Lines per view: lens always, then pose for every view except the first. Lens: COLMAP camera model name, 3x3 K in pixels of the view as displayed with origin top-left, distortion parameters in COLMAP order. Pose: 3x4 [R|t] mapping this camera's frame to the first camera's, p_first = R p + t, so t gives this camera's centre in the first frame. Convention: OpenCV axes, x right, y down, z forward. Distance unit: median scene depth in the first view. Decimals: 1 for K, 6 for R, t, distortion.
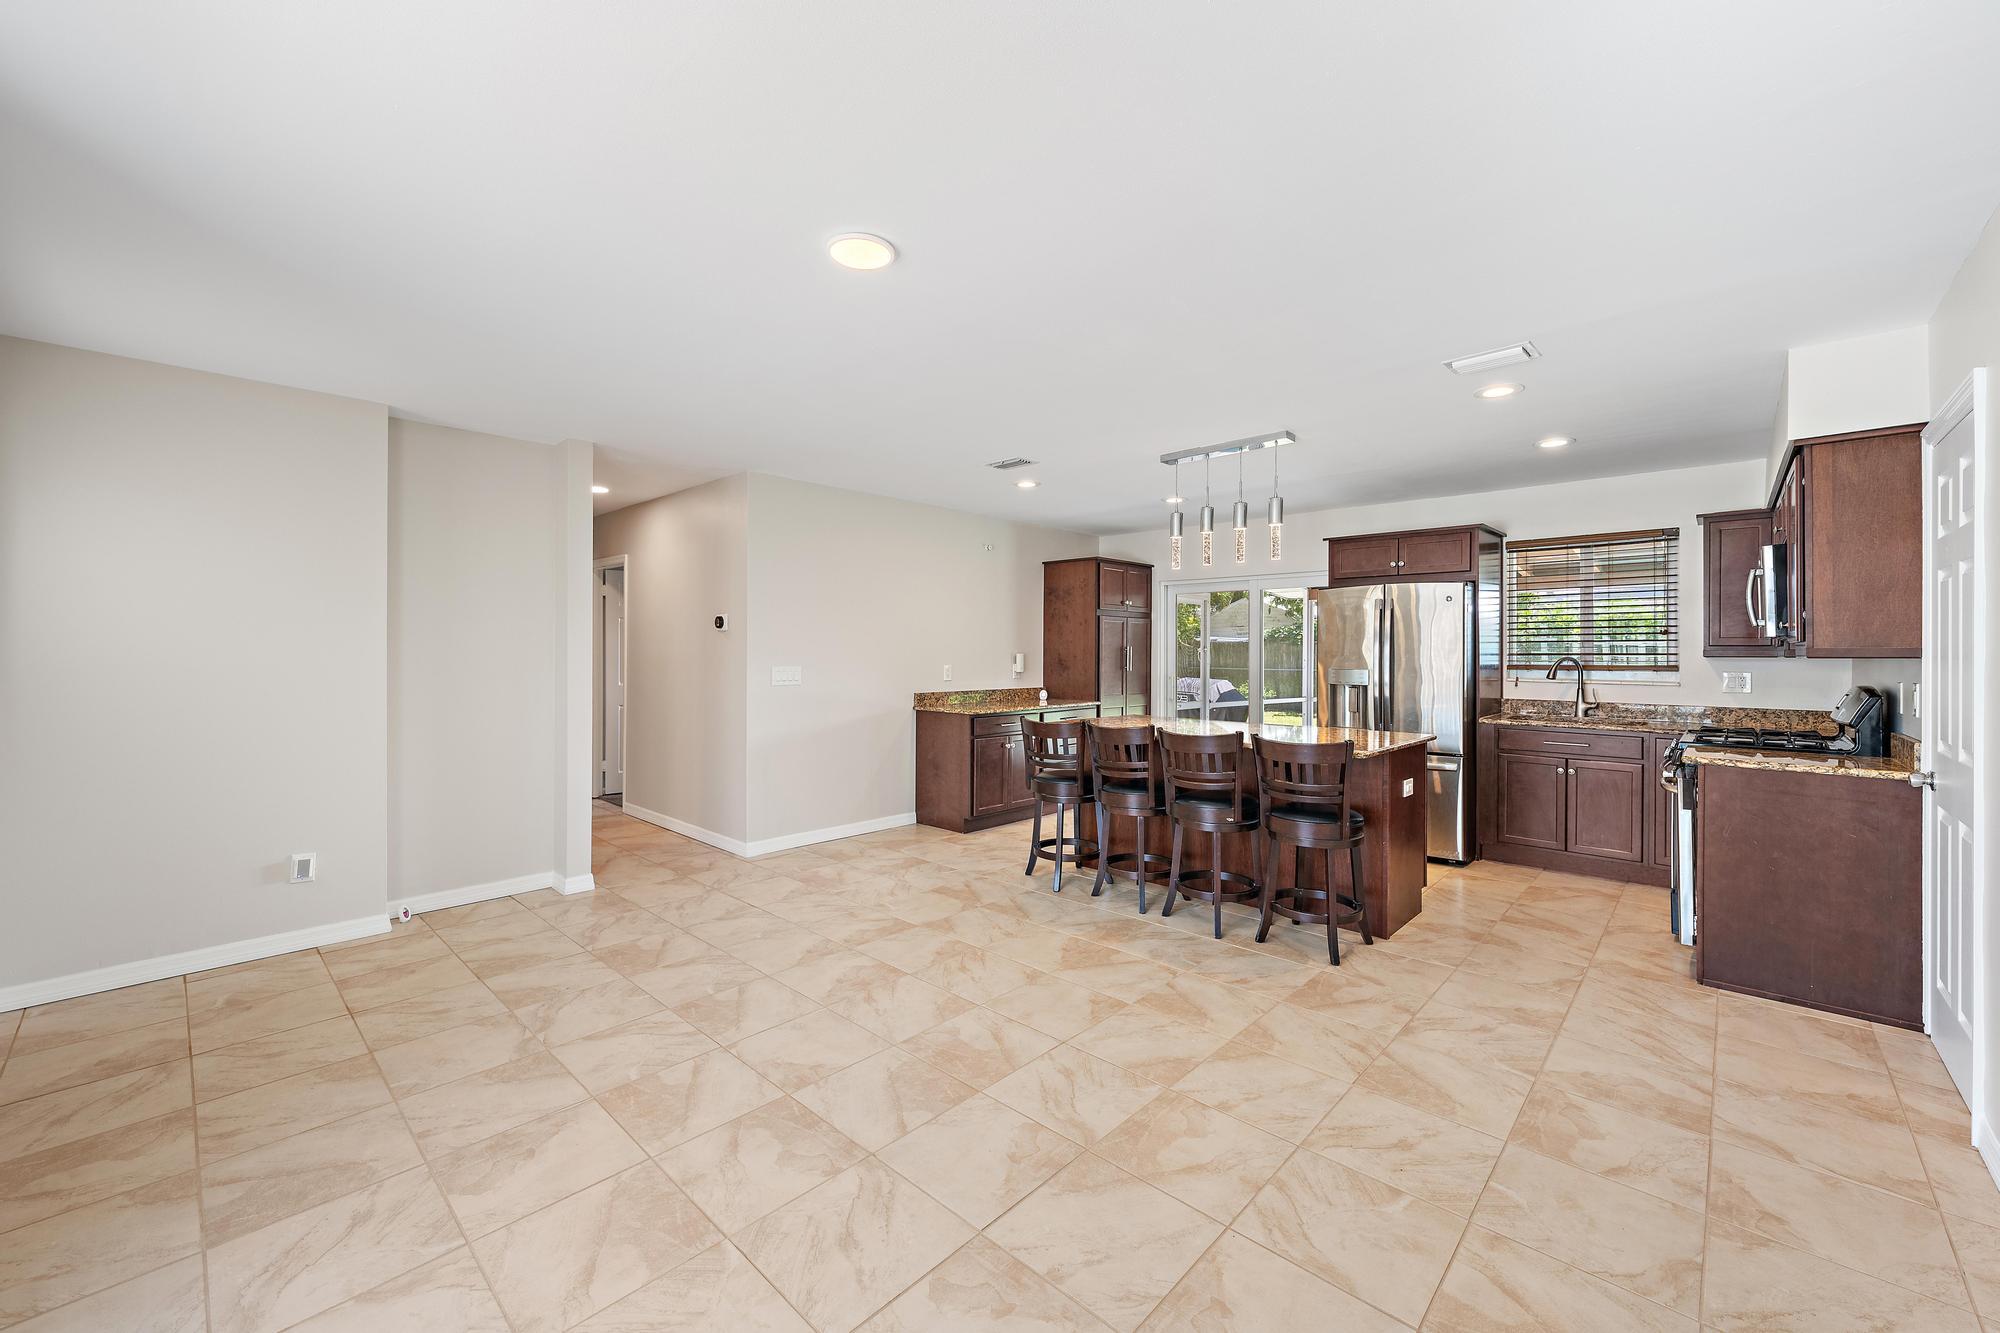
lens RADIAL K [[778.9, 0, 1005.7], [0, 778.9, 656.5], [0, 0, 1]] dist [-0.000246, -0.000519]
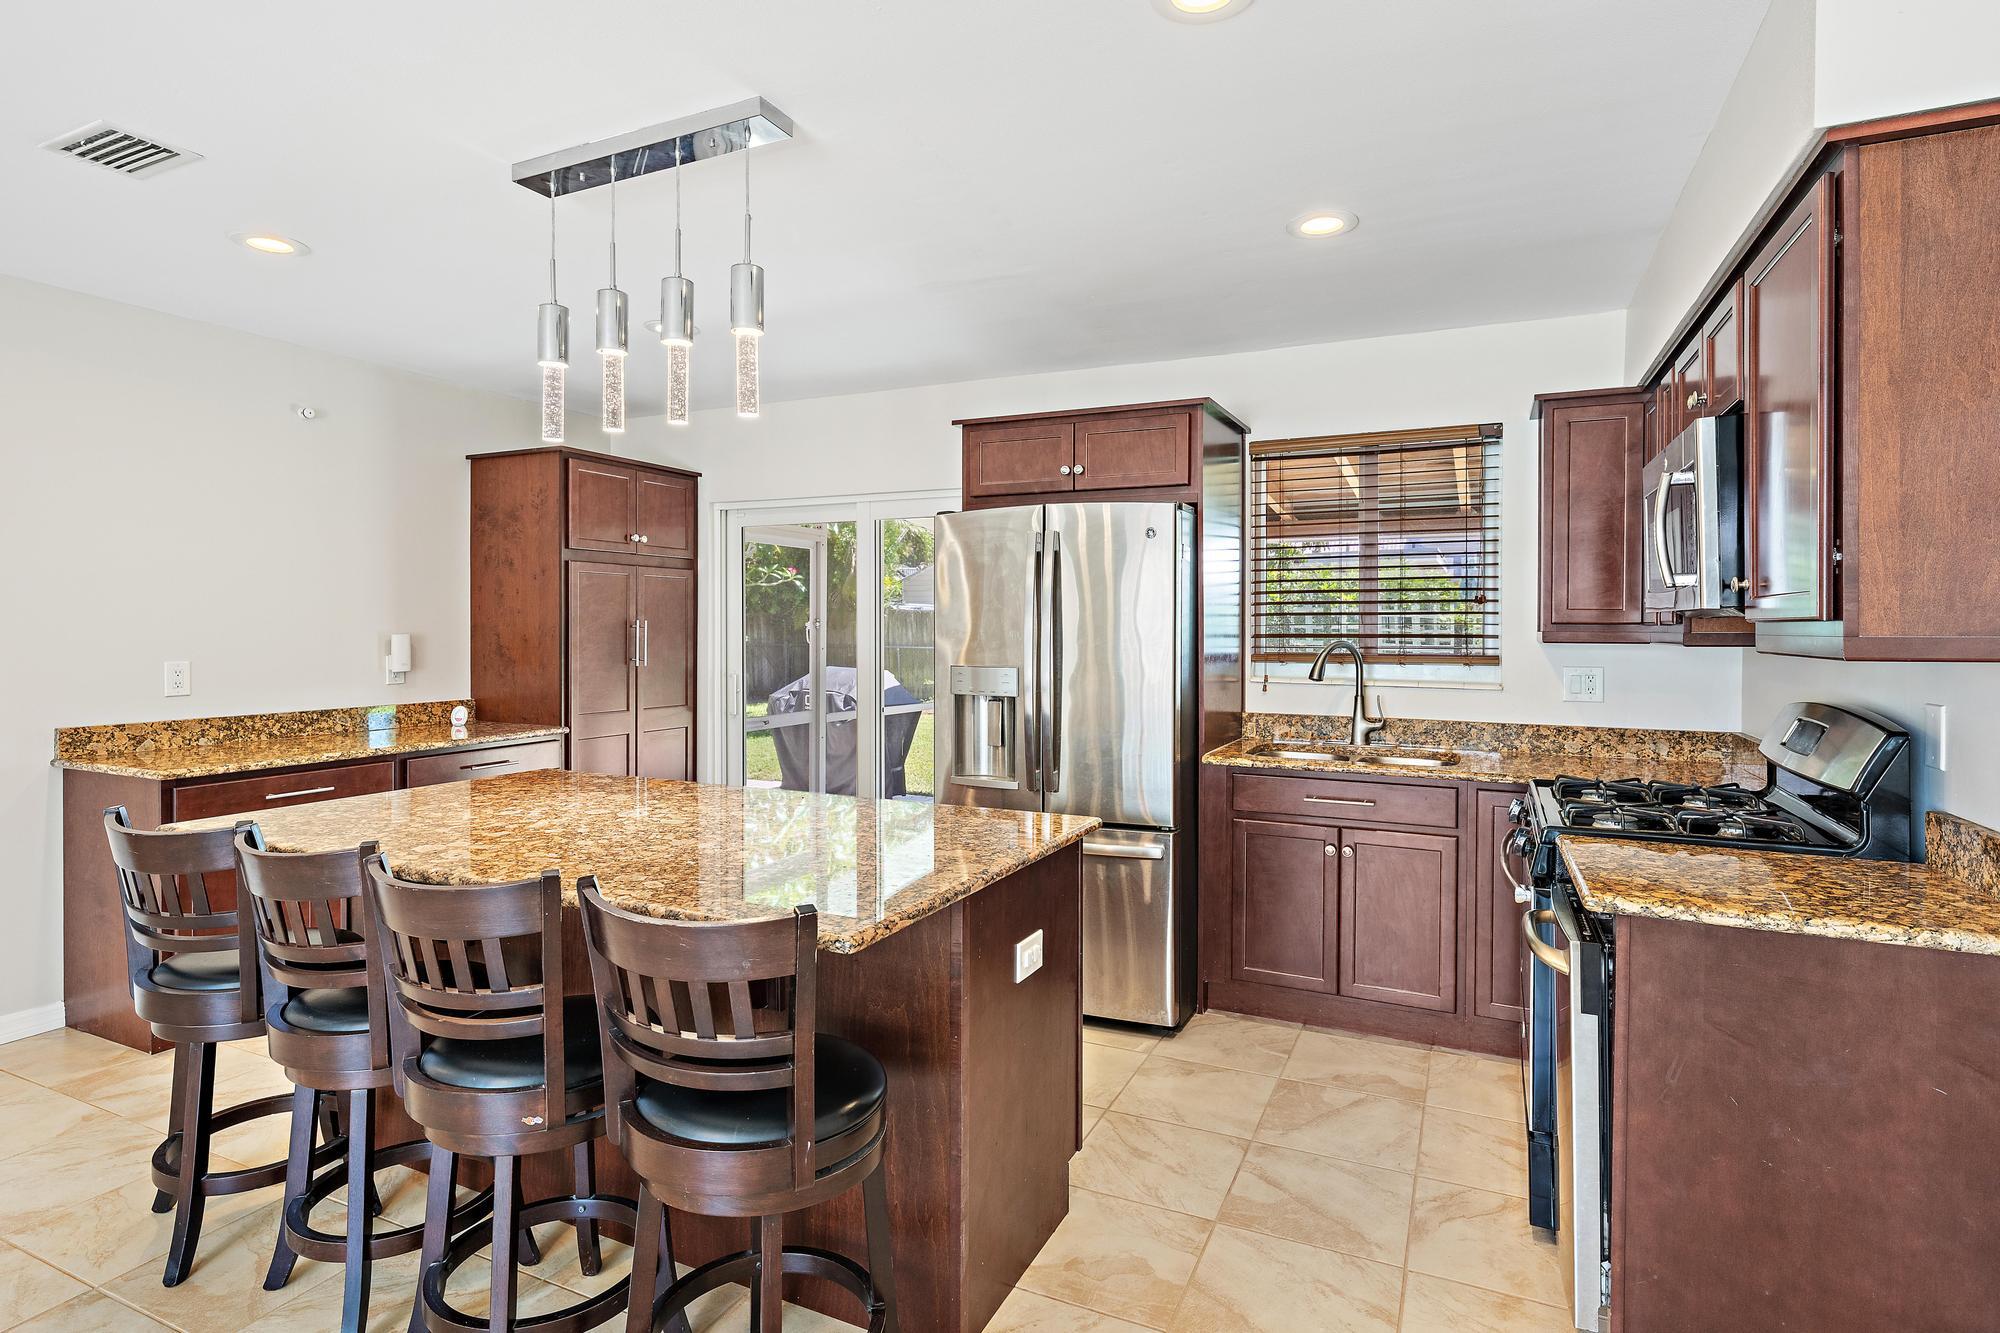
lens RADIAL K [[1018.9, 0, 1004.5], [0, 1018.9, 641.3], [0, 0, 1]] dist [0.002653, 0.000081]
pose [[0.951397, -0.005767, 0.307912, 0.322395], [0.002067, 0.999922, 0.012344, -0.011666], [-0.307959, -0.011108, 0.951335, 0.457995]]
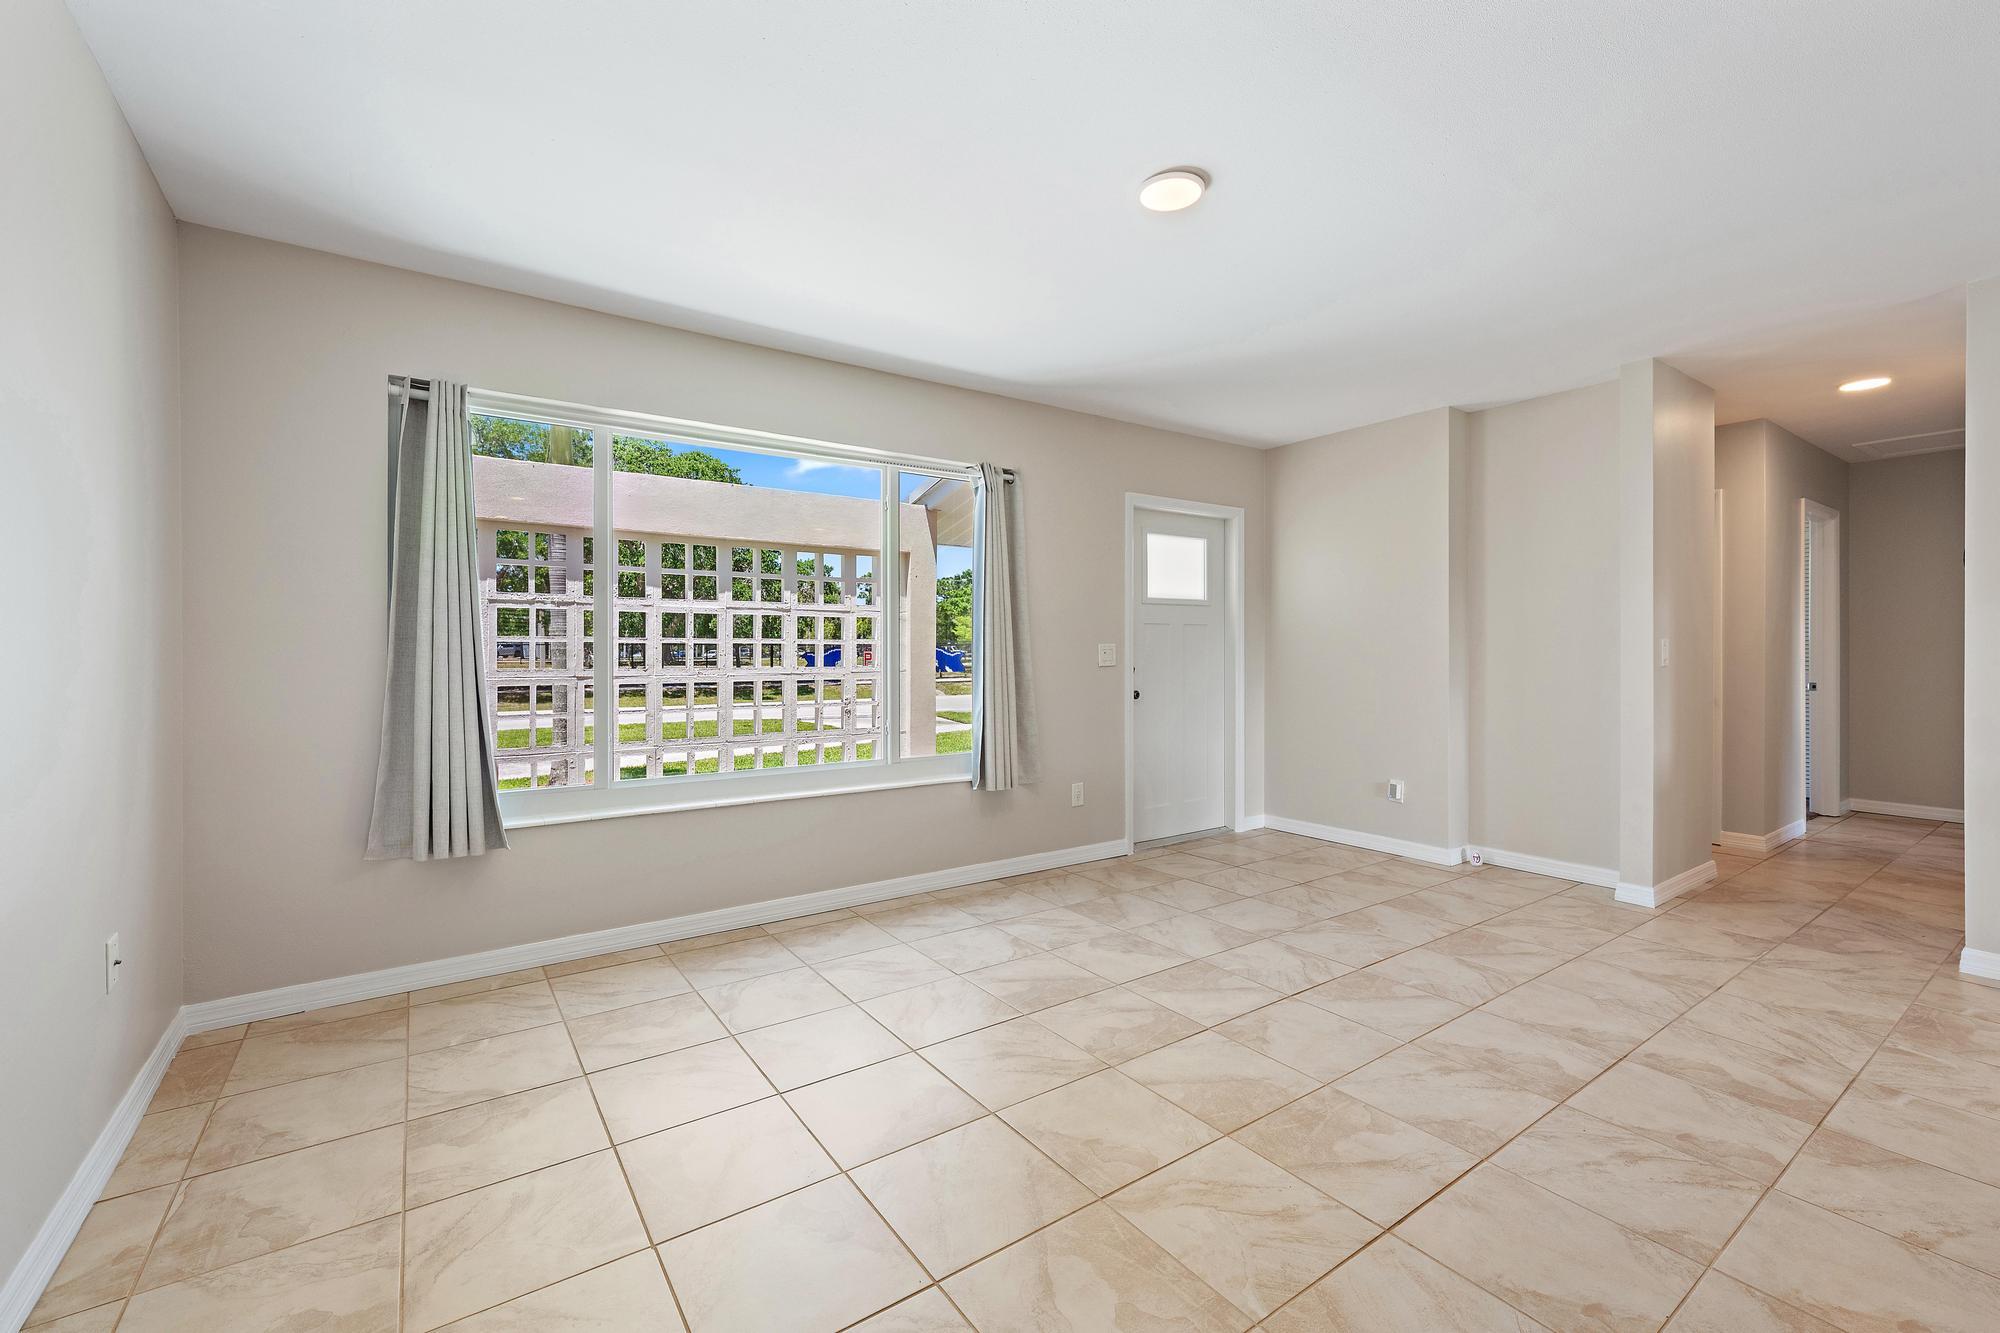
lens RADIAL K [[835.0, 0, 1002.4], [0, 835.0, 655.4], [0, 0, 1]] dist [0.000571, -0.000351]
pose [[-0.201690, 0.005549, -0.979434, 0.506998], [-0.006495, 0.999954, 0.007003, 0.037877], [0.979428, 0.007774, -0.201645, 0.565256]]
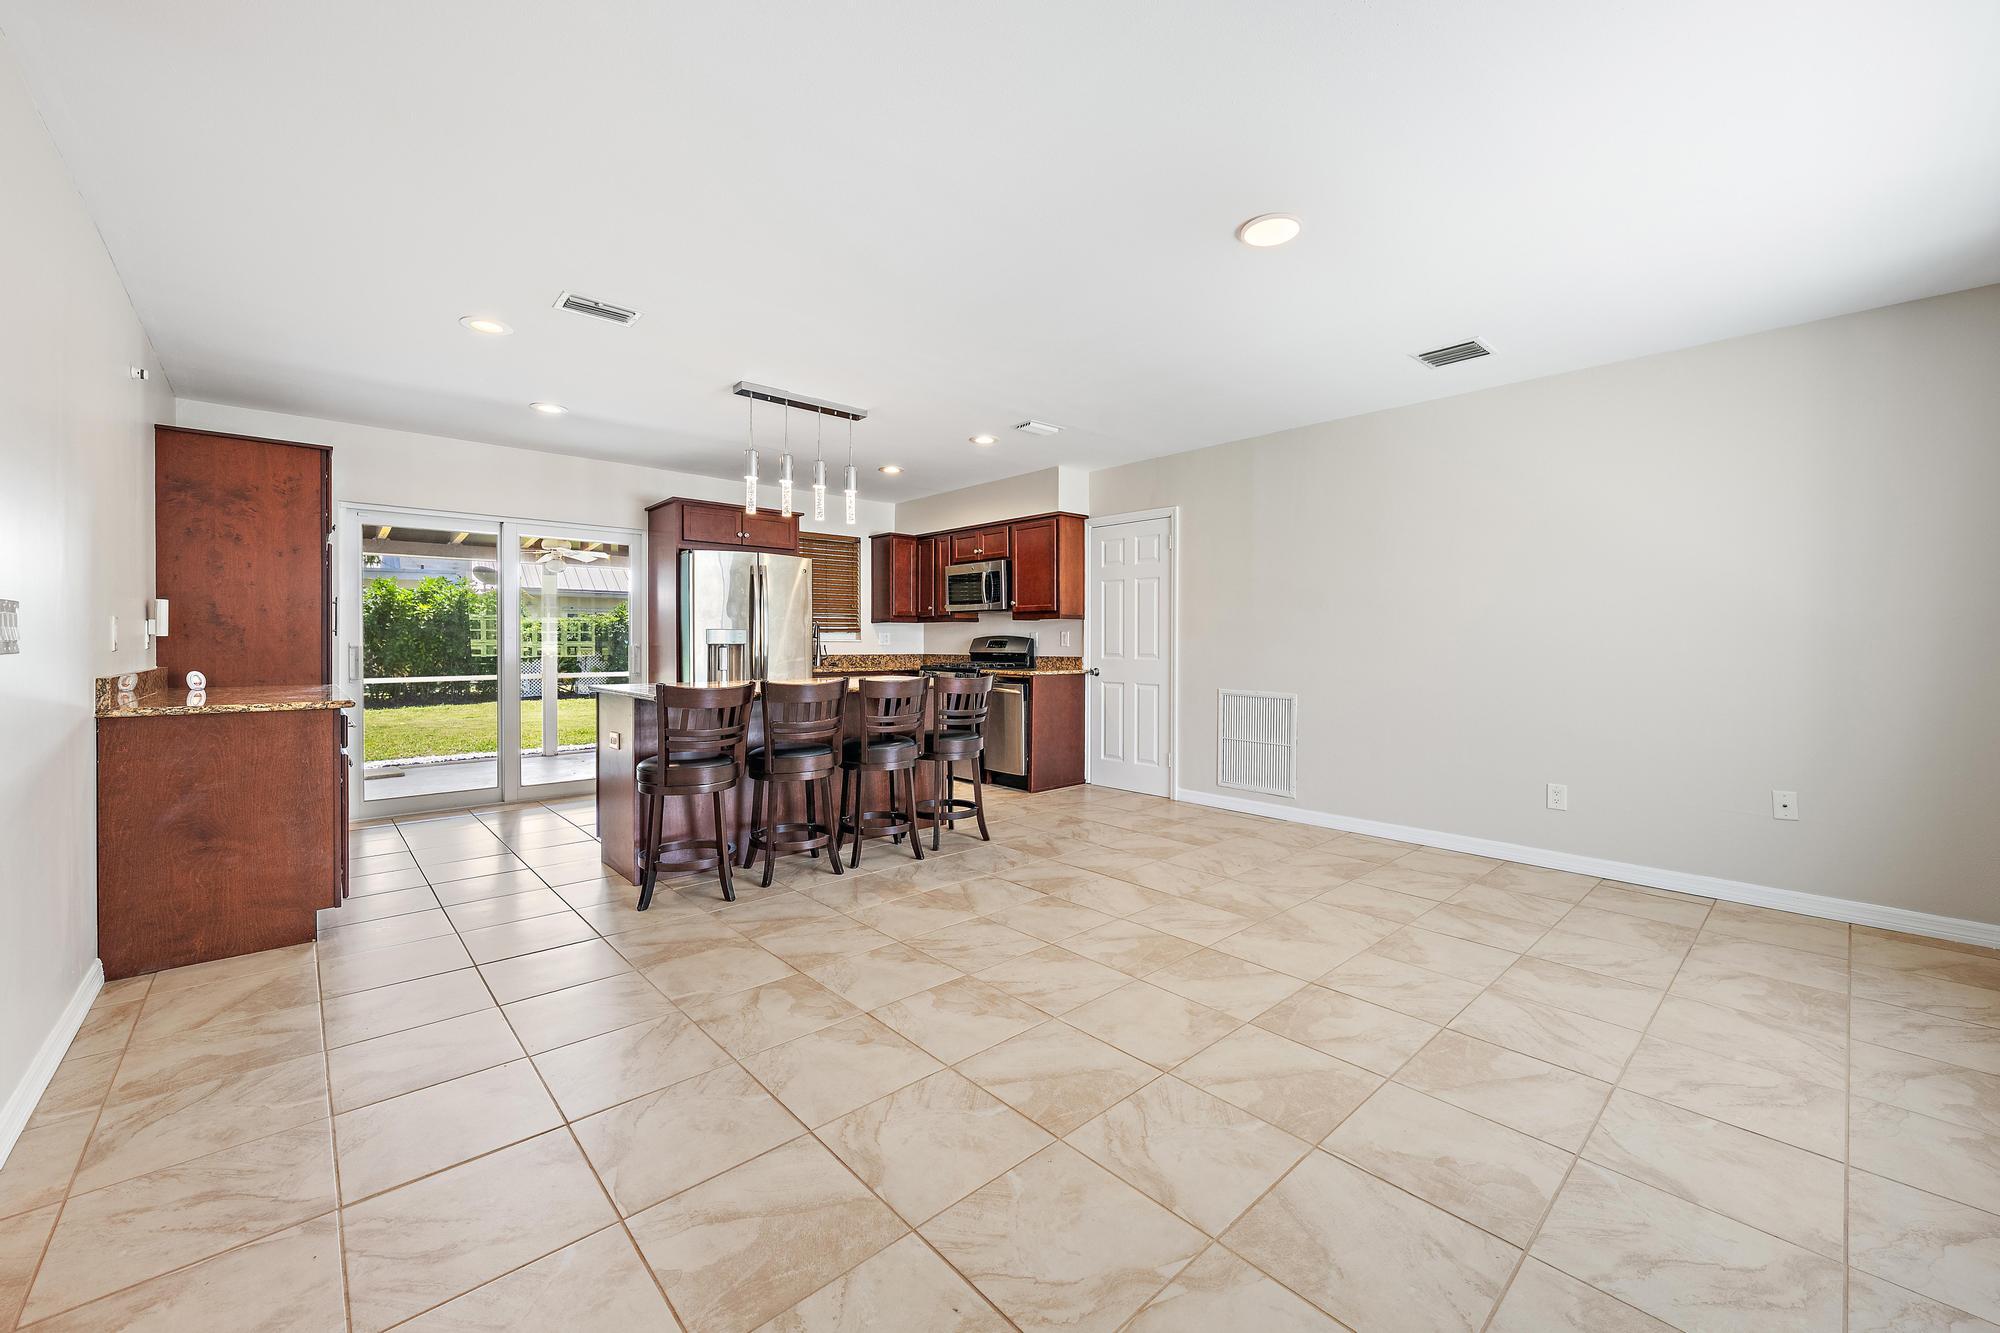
lens RADIAL K [[778.9, 0, 996.3], [0, 778.9, 662.5], [0, 0, 1]] dist [-0.000246, -0.000519]
pose [[0.086210, -0.028729, 0.995863, -0.764702], [0.004288, 0.999586, 0.028465, 0.042711], [-0.996268, 0.001816, 0.086298, 0.732904]]
